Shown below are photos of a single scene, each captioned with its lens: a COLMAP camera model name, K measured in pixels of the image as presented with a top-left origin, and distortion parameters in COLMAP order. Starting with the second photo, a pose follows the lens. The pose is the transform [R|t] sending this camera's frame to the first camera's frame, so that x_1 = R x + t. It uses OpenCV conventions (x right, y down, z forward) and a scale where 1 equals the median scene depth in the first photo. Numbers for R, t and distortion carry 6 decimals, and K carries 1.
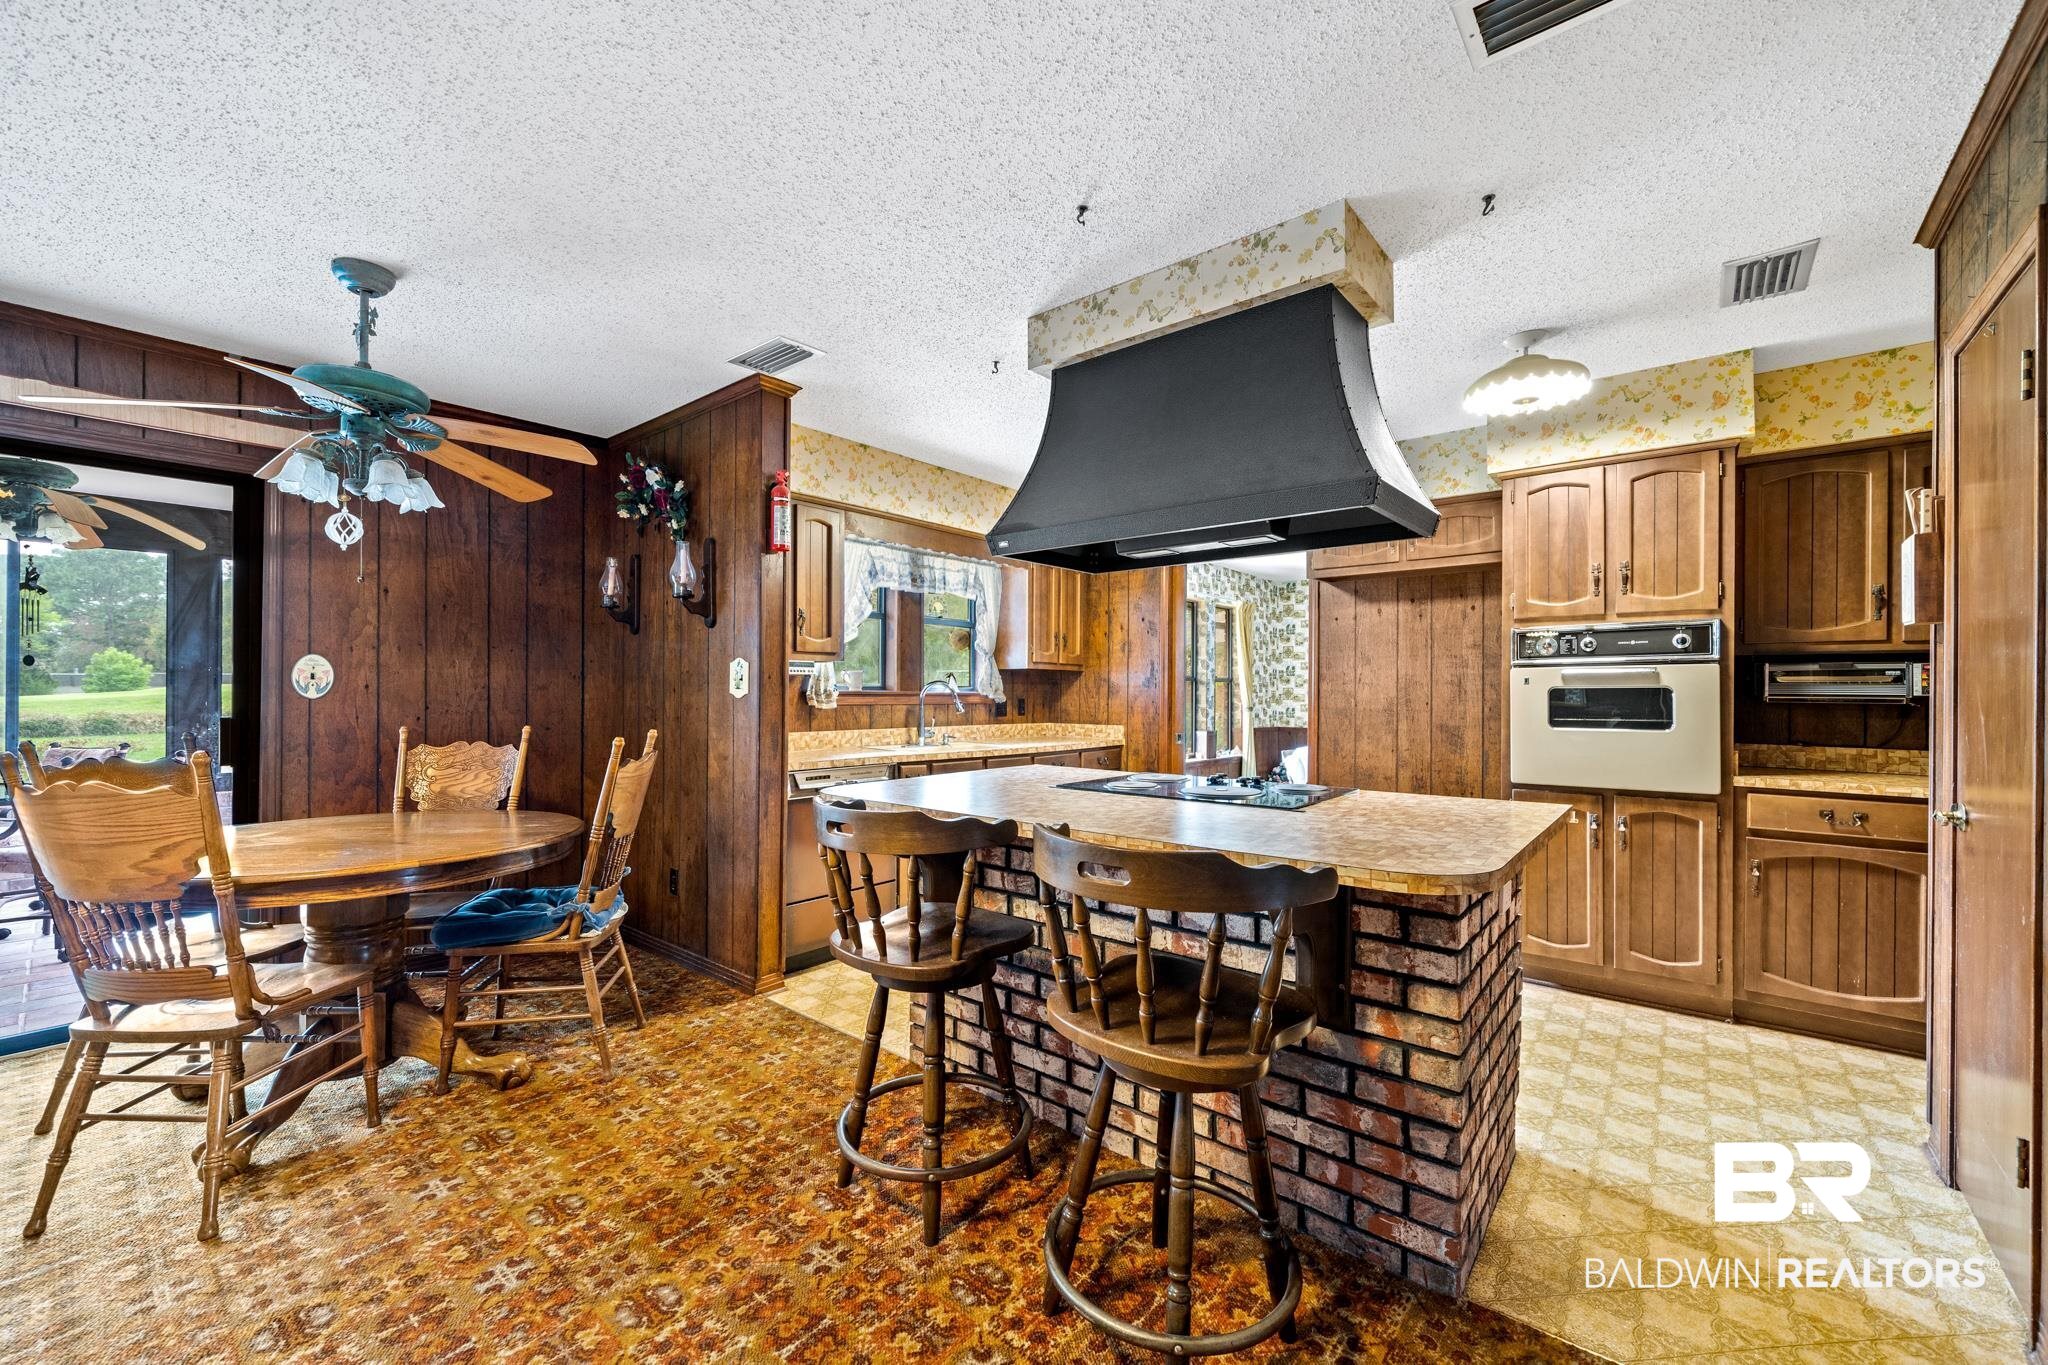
lens RADIAL K [[811.2, 0, 1013.1], [0, 811.2, 688.6], [0, 0, 1]] dist [-0.003901, 0.000061]
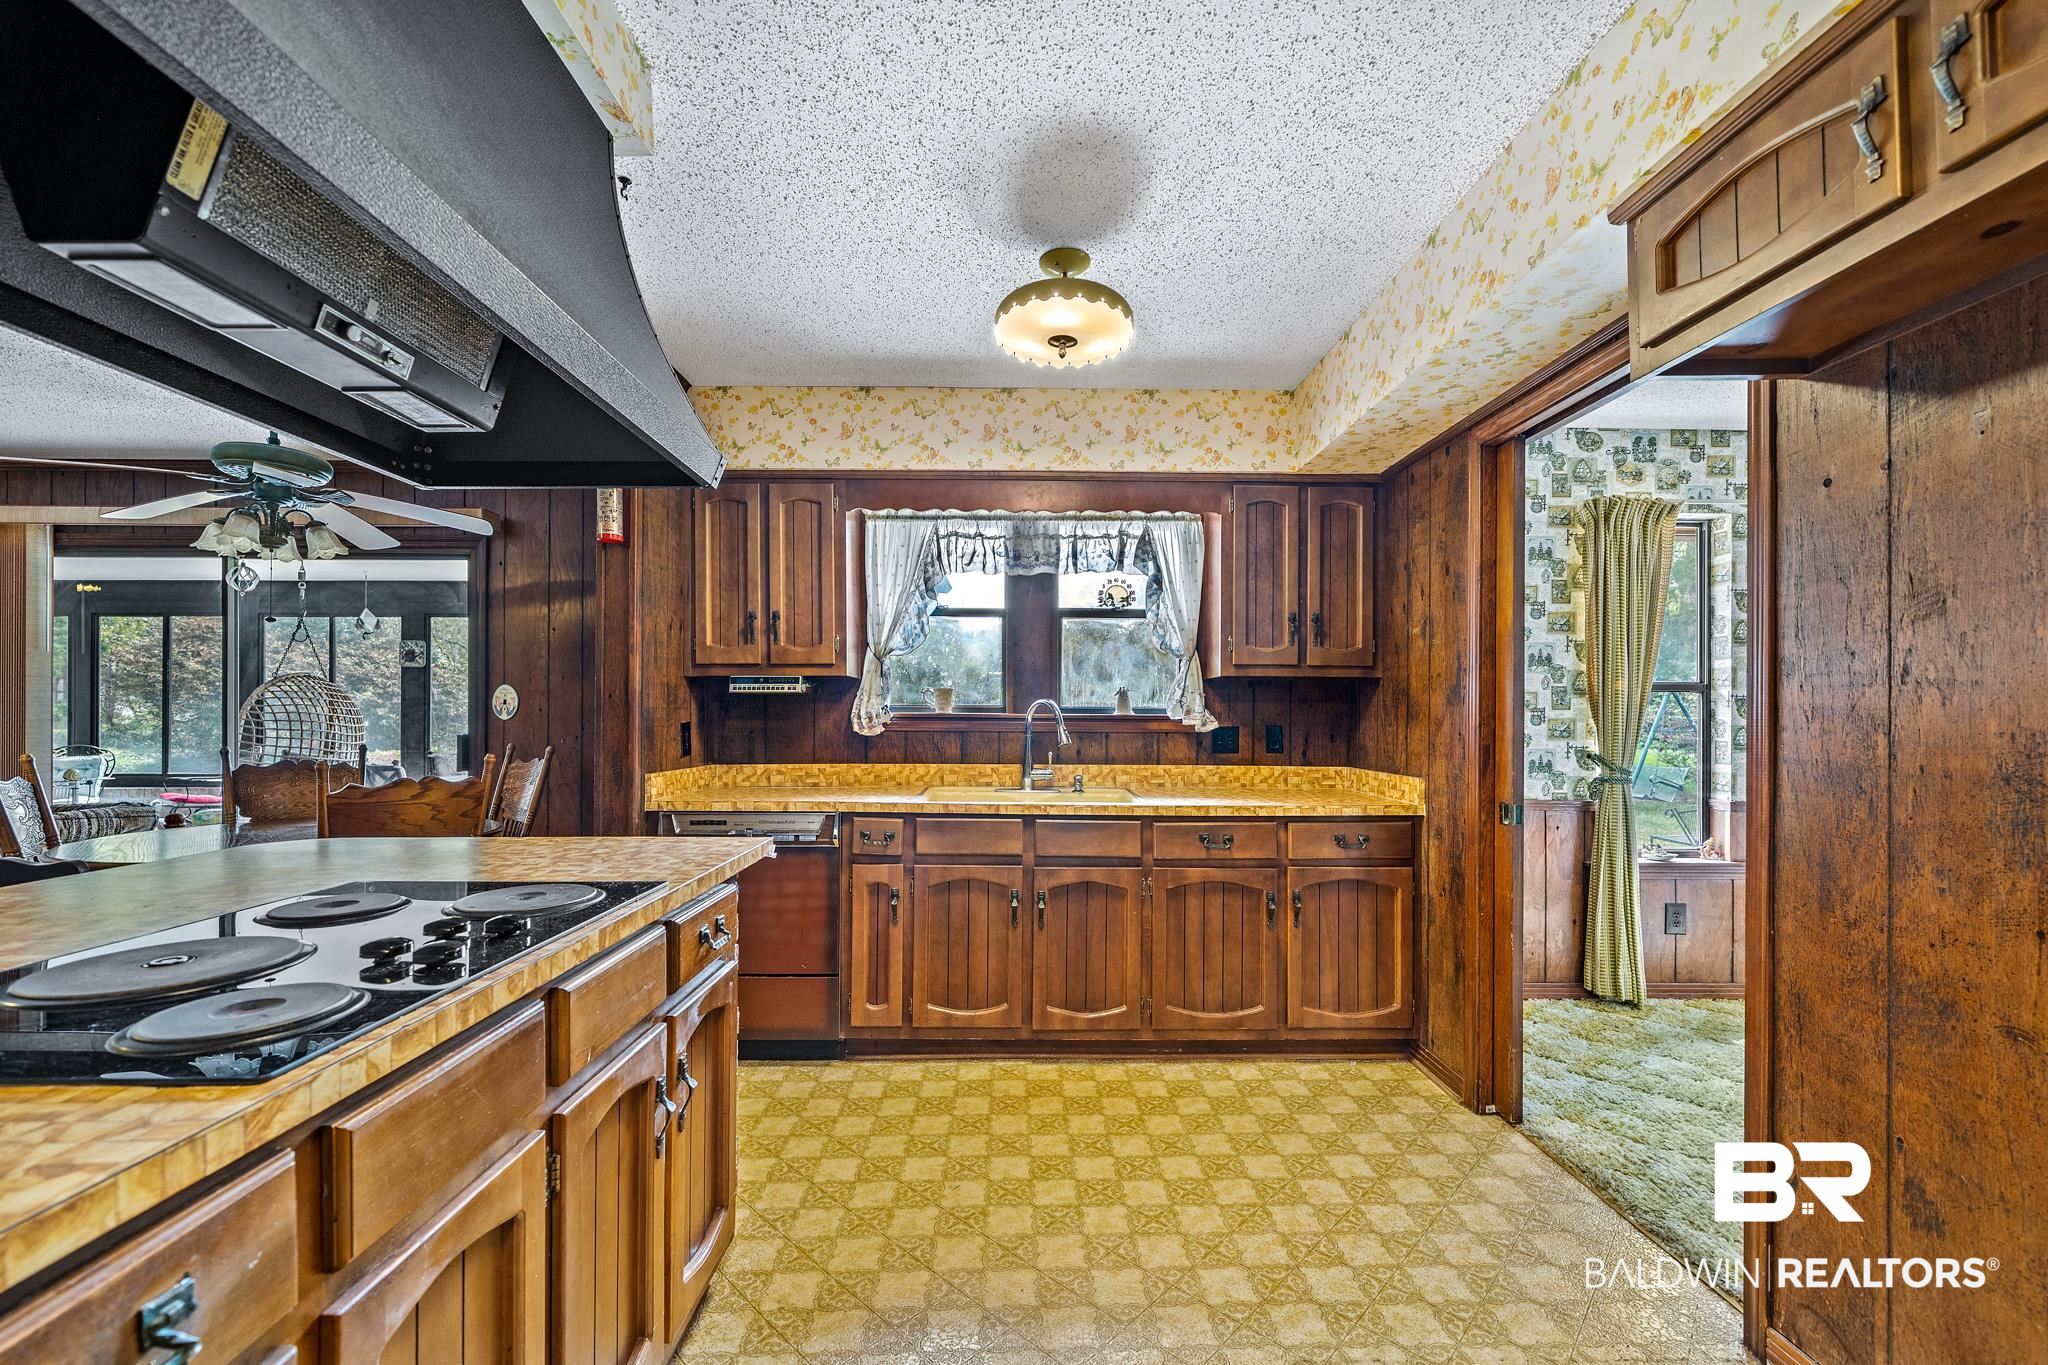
lens RADIAL K [[811.2, 0, 1009.5], [0, 811.2, 720.2], [0, 0, 1]] dist [-0.003901, 0.000061]
pose [[0.644025, 0.003590, -0.764996, 0.382660], [0.001656, 0.999980, 0.006087, 0.004354], [0.765003, -0.005187, 0.644006, 0.488210]]
